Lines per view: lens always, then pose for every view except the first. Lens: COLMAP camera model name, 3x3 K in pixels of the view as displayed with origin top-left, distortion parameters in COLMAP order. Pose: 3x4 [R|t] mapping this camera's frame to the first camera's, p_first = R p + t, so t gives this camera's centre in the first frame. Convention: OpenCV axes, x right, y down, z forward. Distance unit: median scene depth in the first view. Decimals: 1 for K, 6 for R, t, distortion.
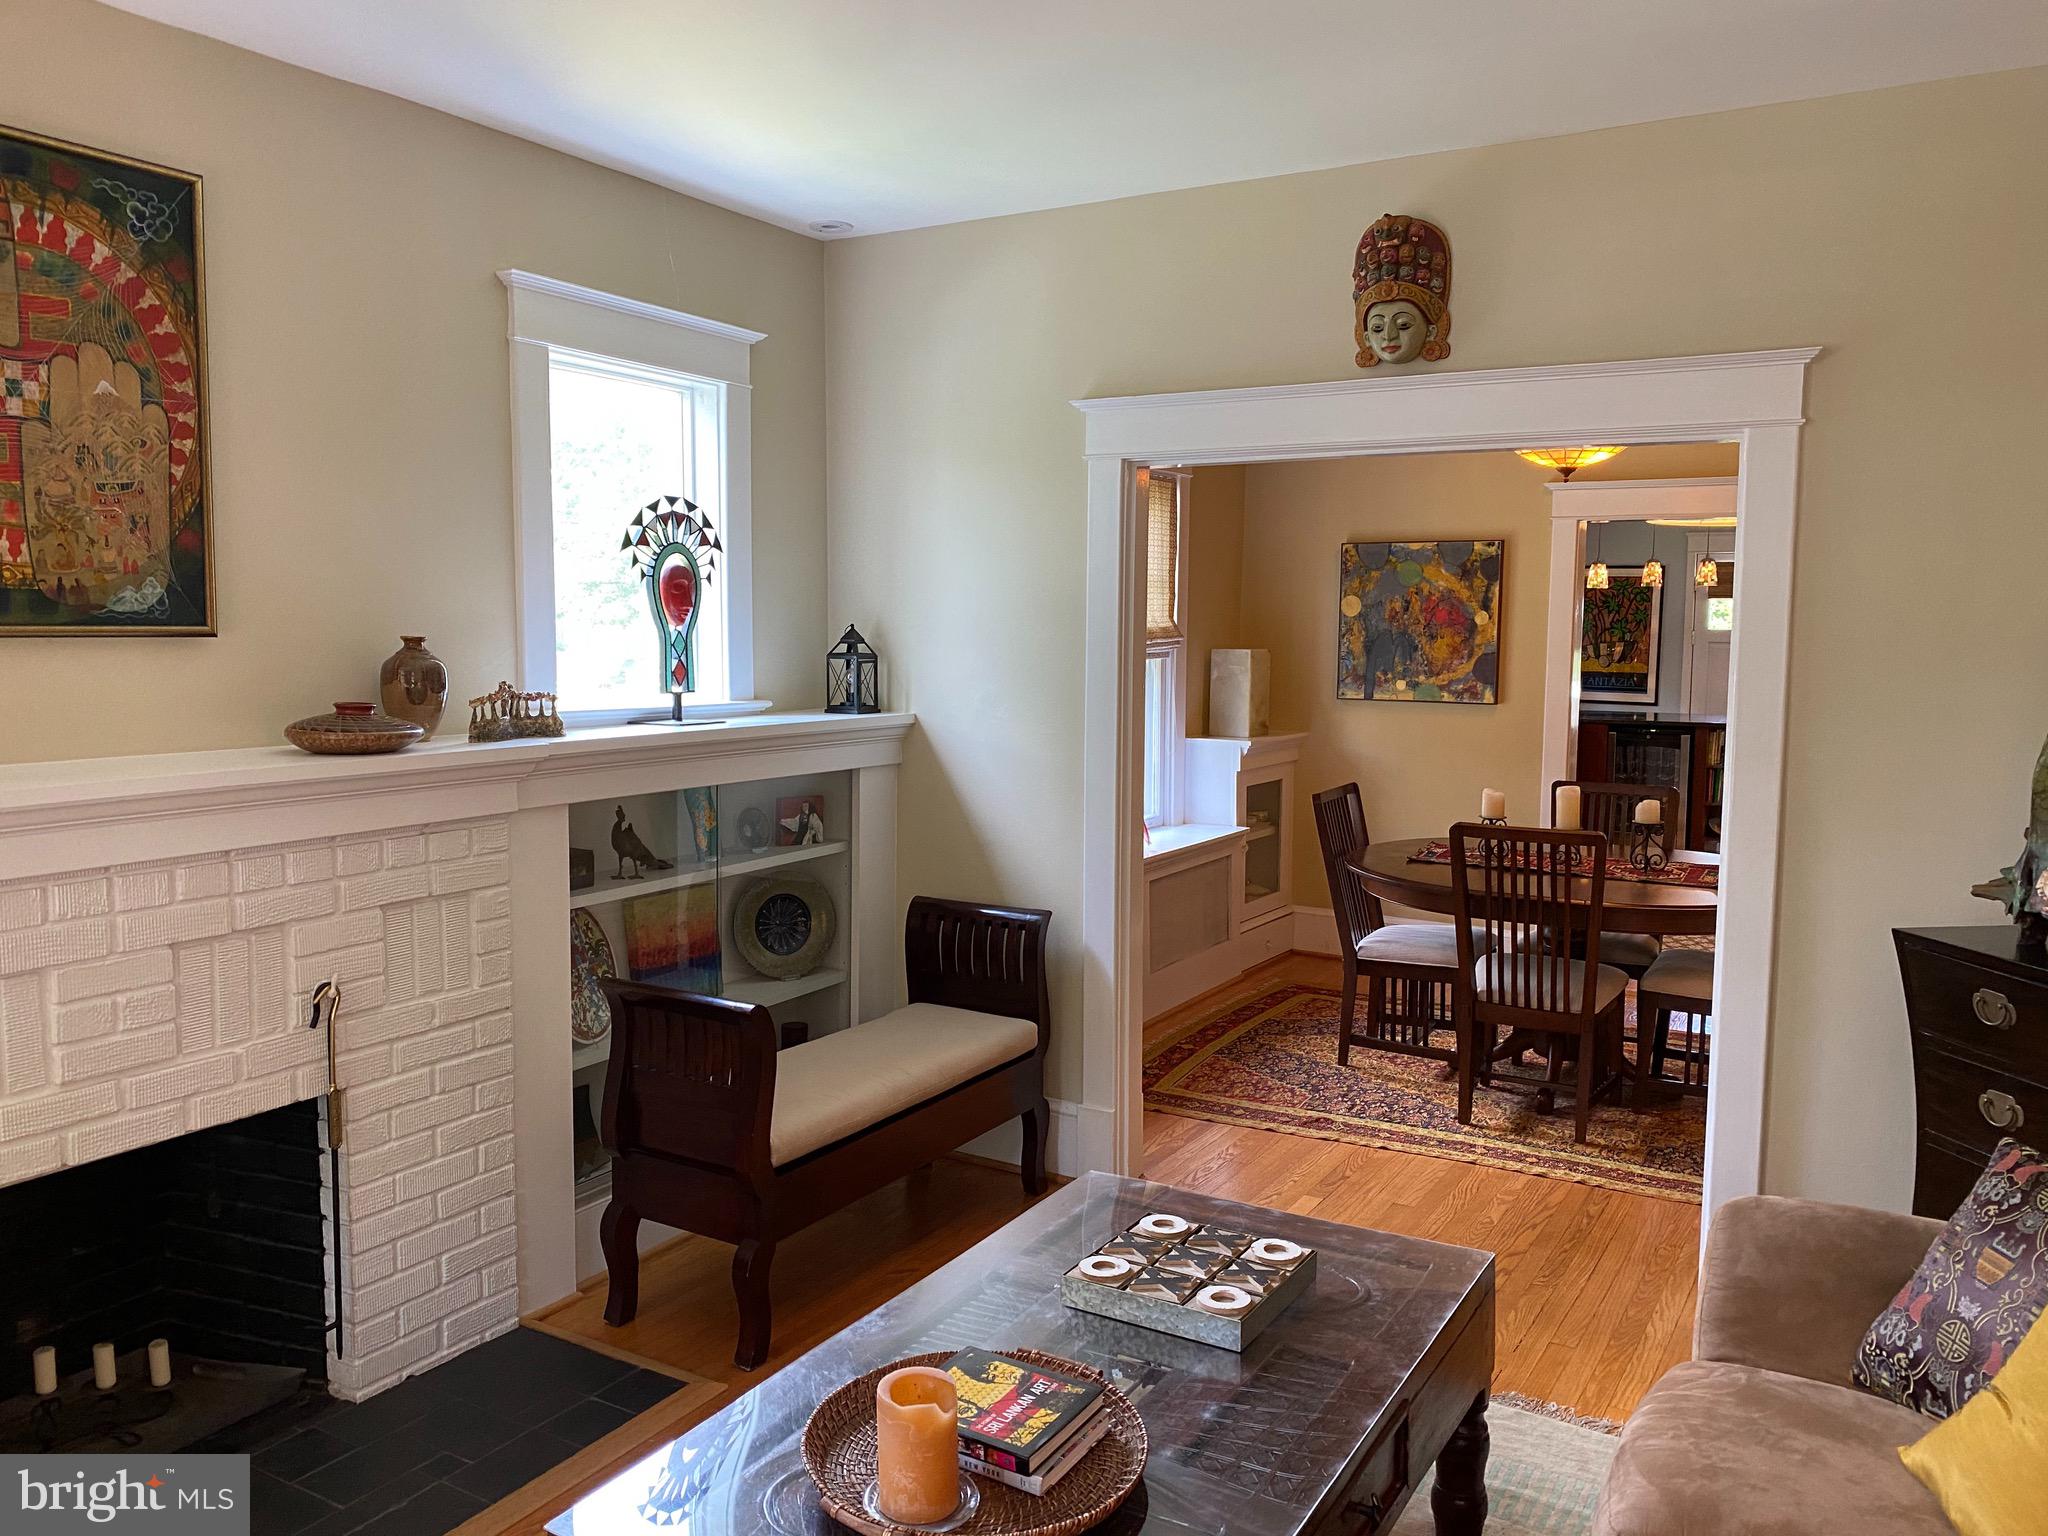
lens RADIAL K [[1563.9, 0, 1002.1], [0, 1563.9, 766.6], [0, 0, 1]] dist [0.027539, -0.025537]
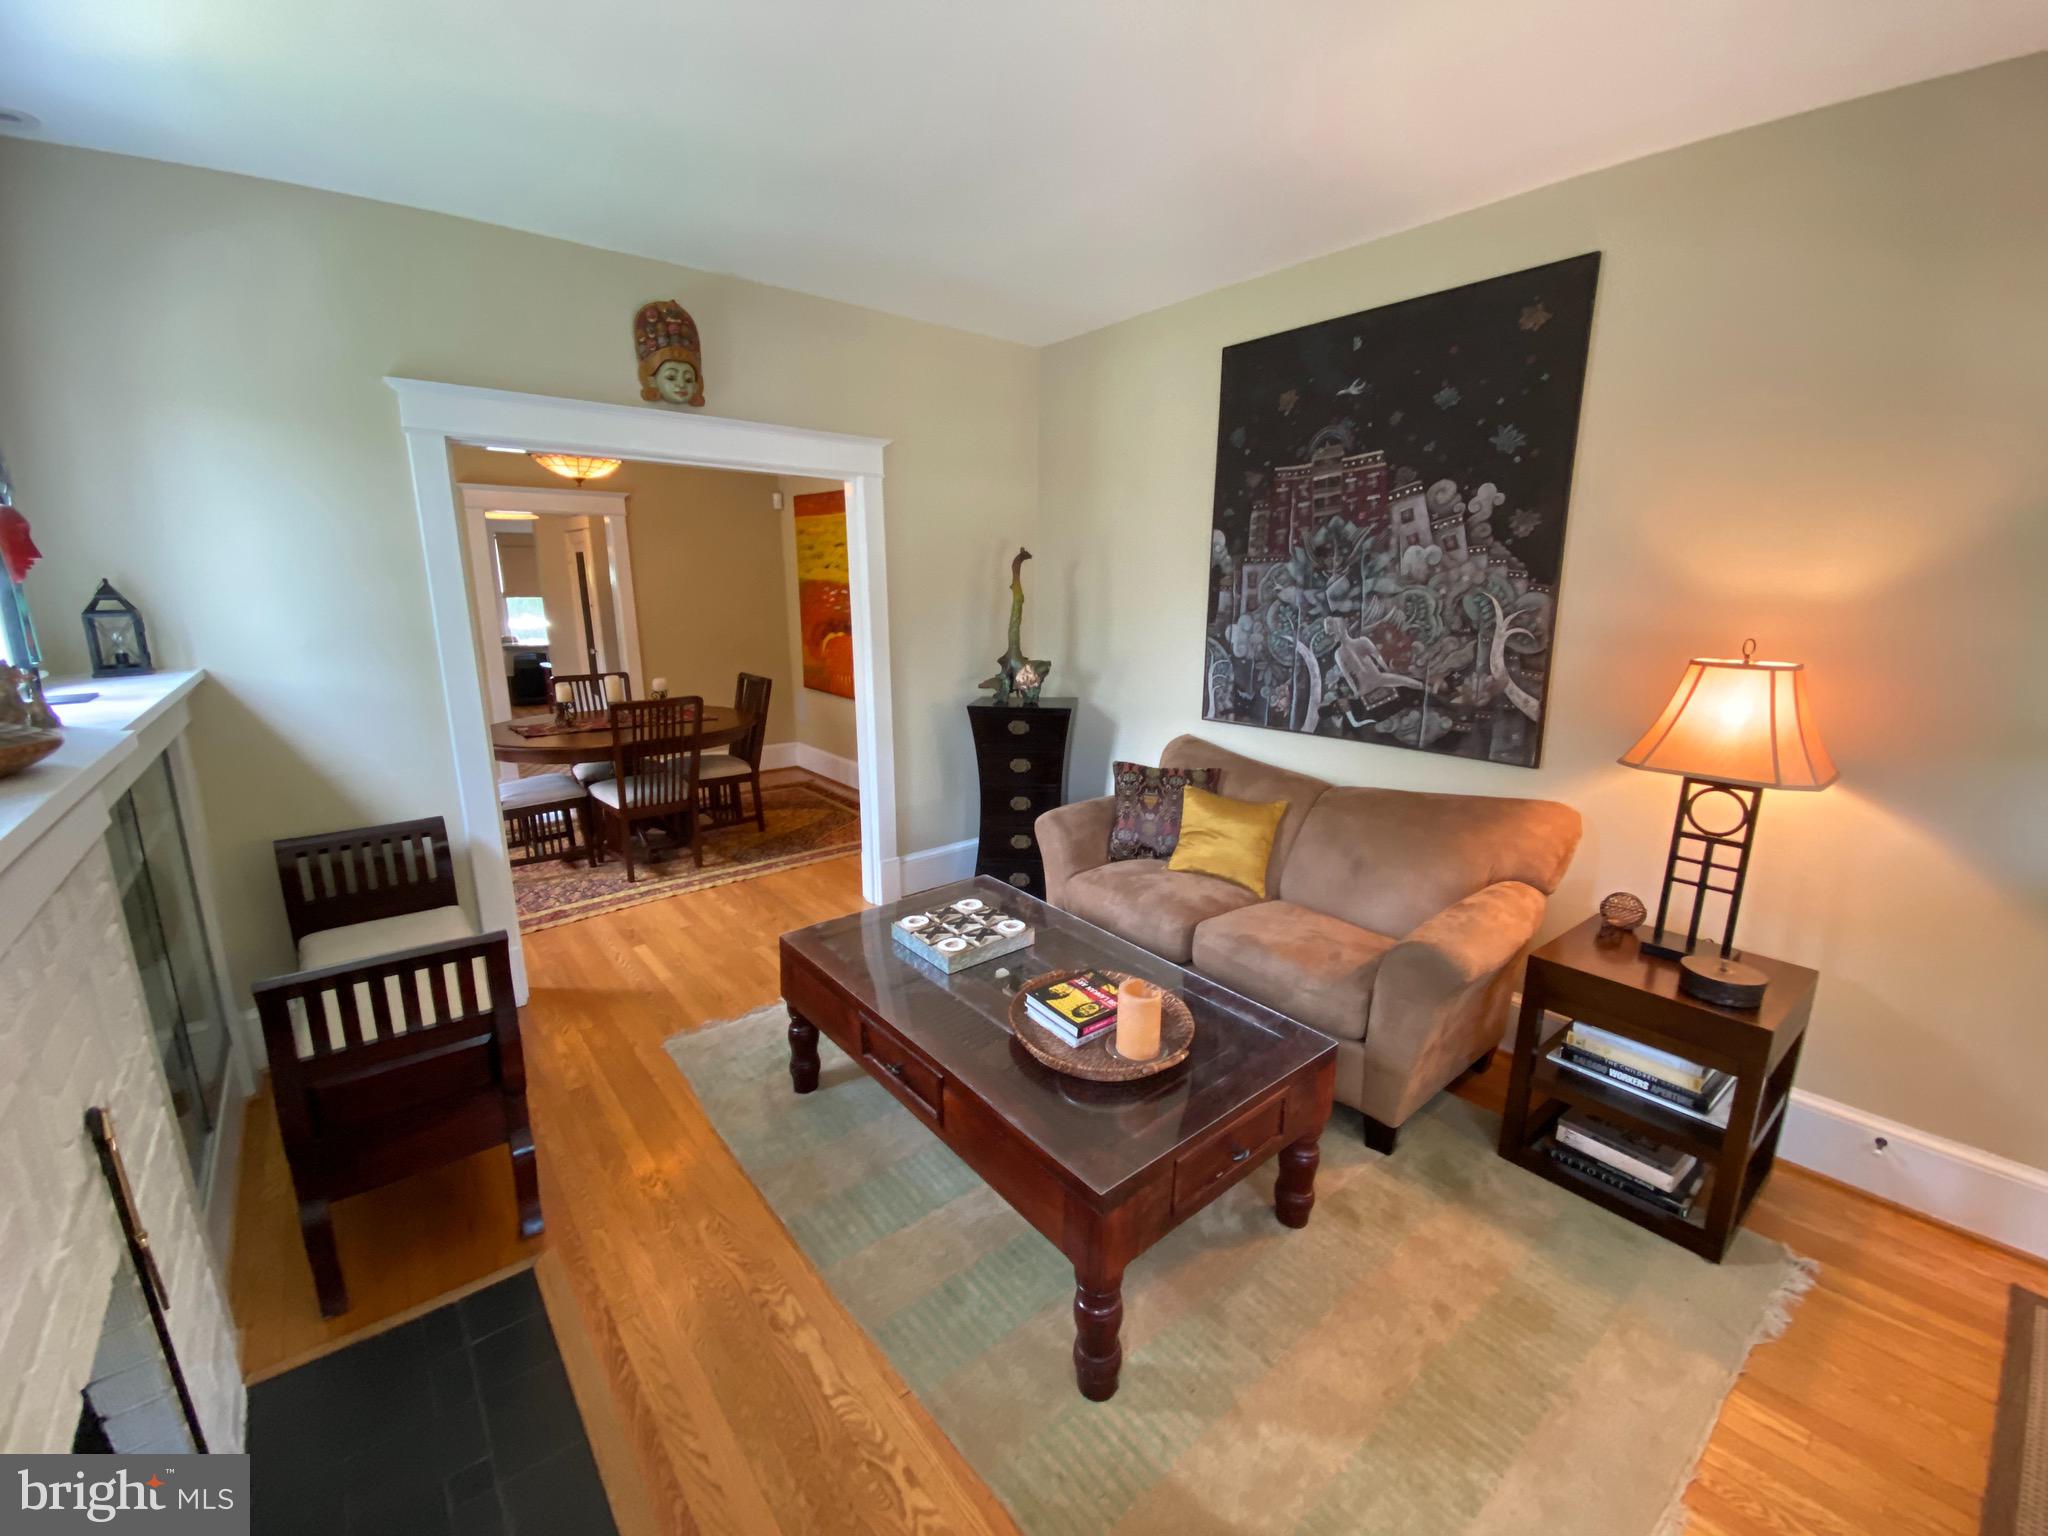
lens RADIAL K [[819.8, 0, 1033.1], [0, 819.8, 782.8], [0, 0, 1]] dist [-0.015561, -0.007170]
pose [[0.309332, -0.226656, 0.923548, -0.468991], [0.090295, 0.973793, 0.208744, -0.026331], [-0.946657, 0.018820, 0.321691, 0.408993]]
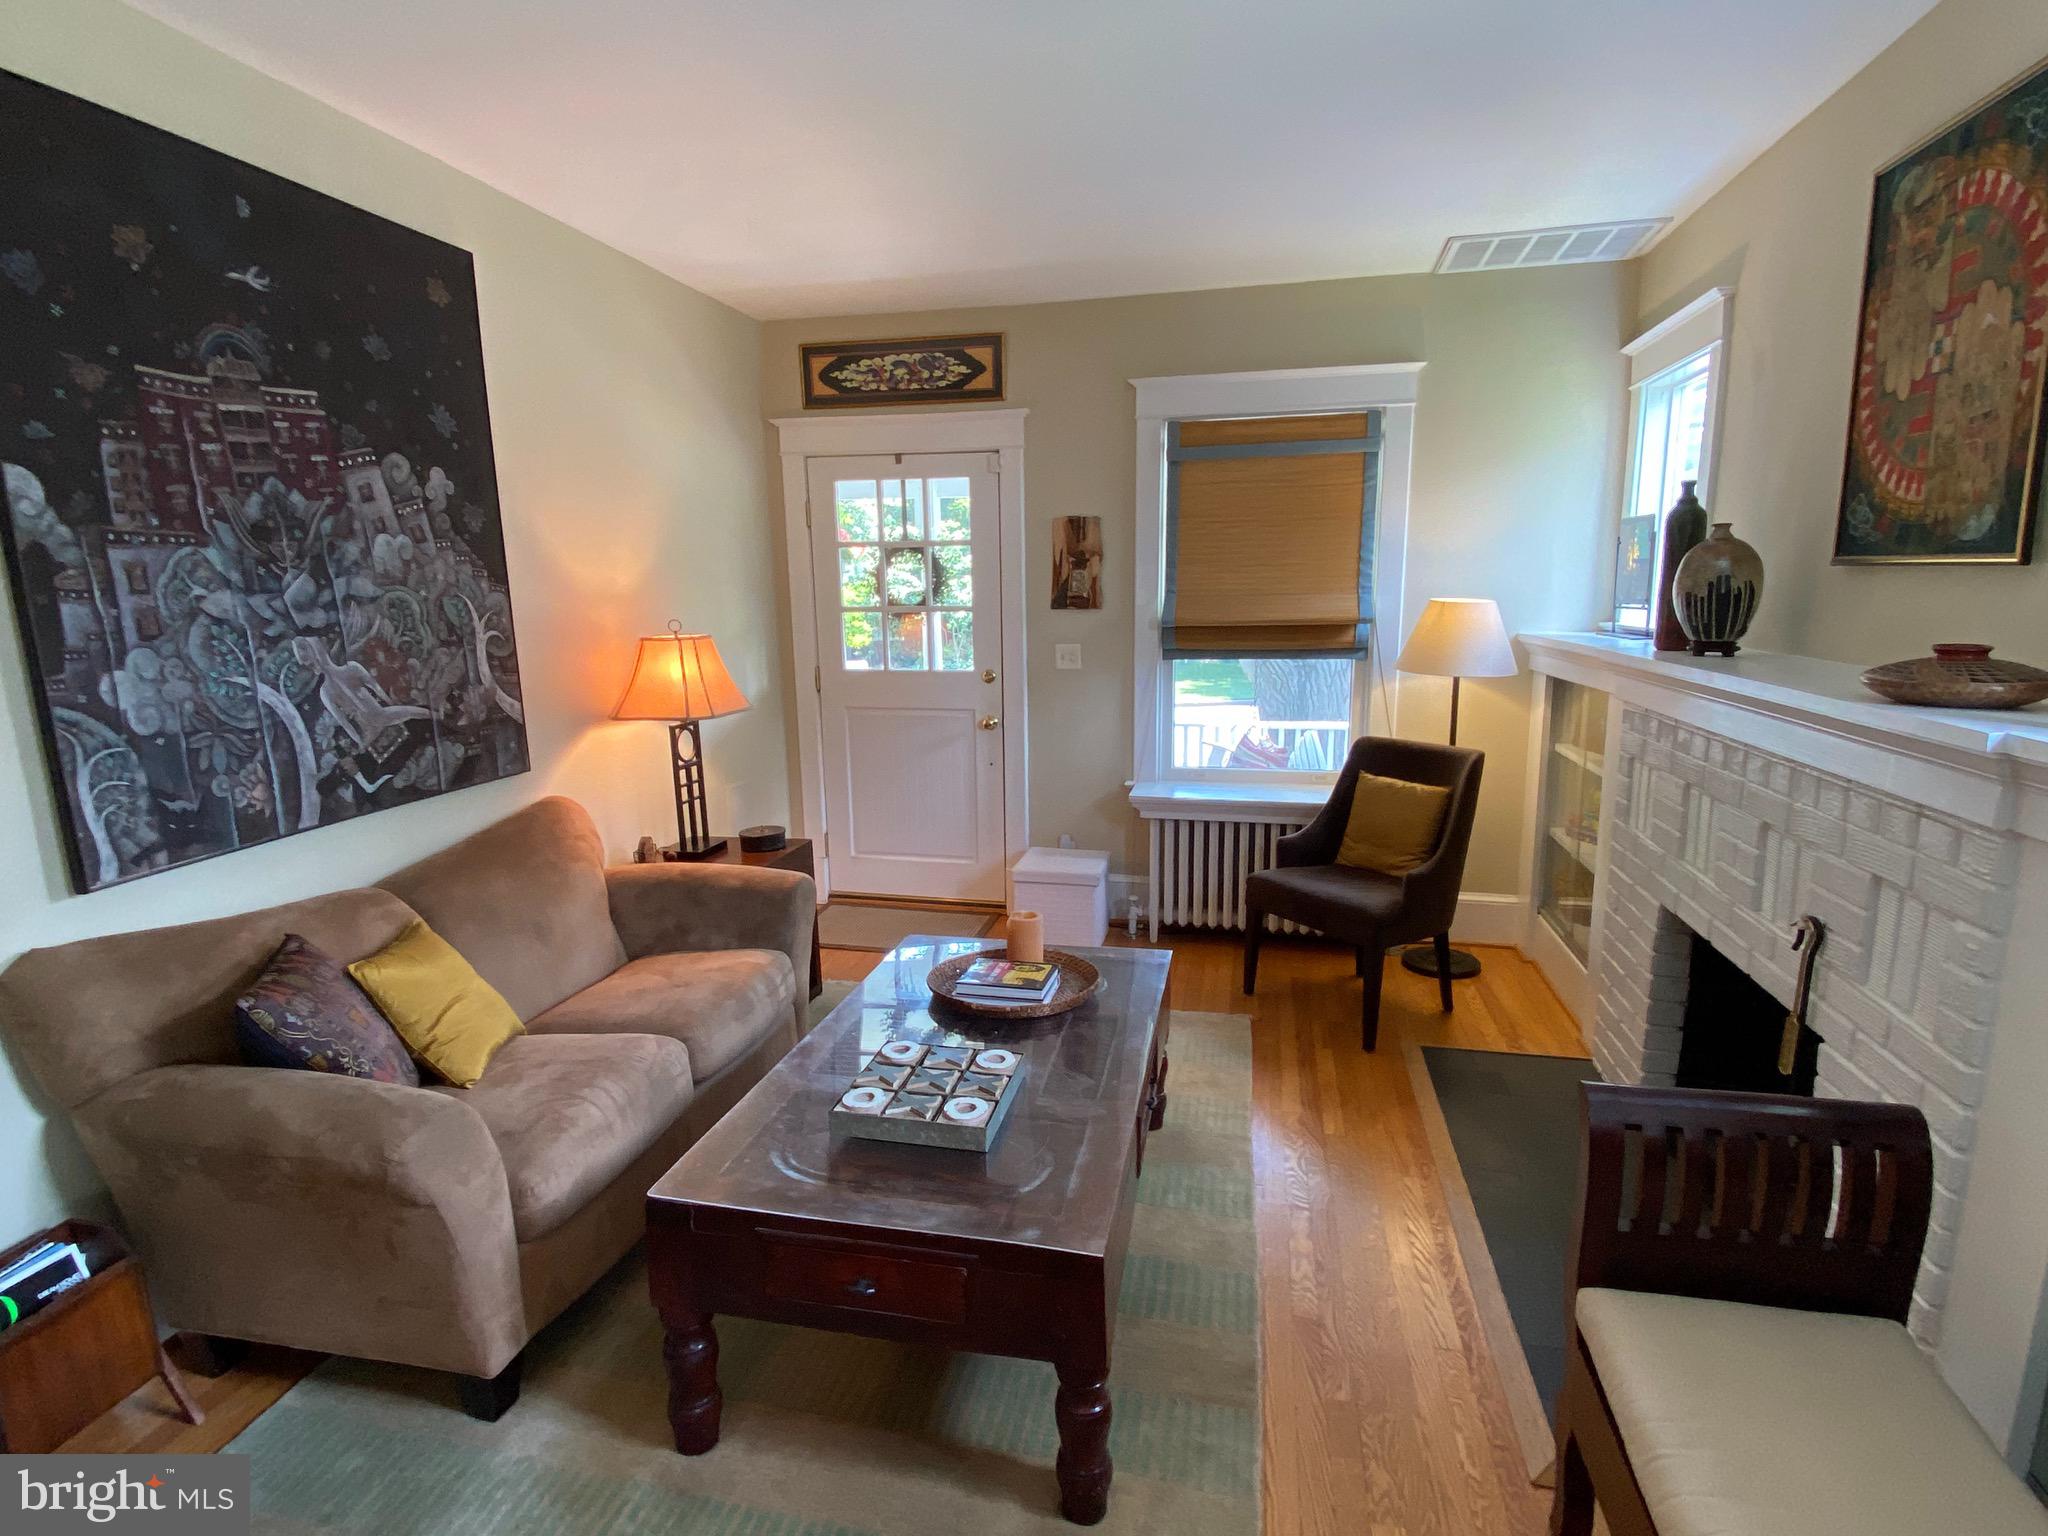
lens RADIAL K [[1012.4, 0, 1018.2], [0, 1012.4, 774.4], [0, 0, 1]] dist [0.004512, -0.018520]
pose [[-0.946584, 0.065056, -0.315826, 0.193347], [-0.023730, 0.962727, 0.269433, -0.088478], [0.321583, 0.262535, -0.909758, 1.126775]]
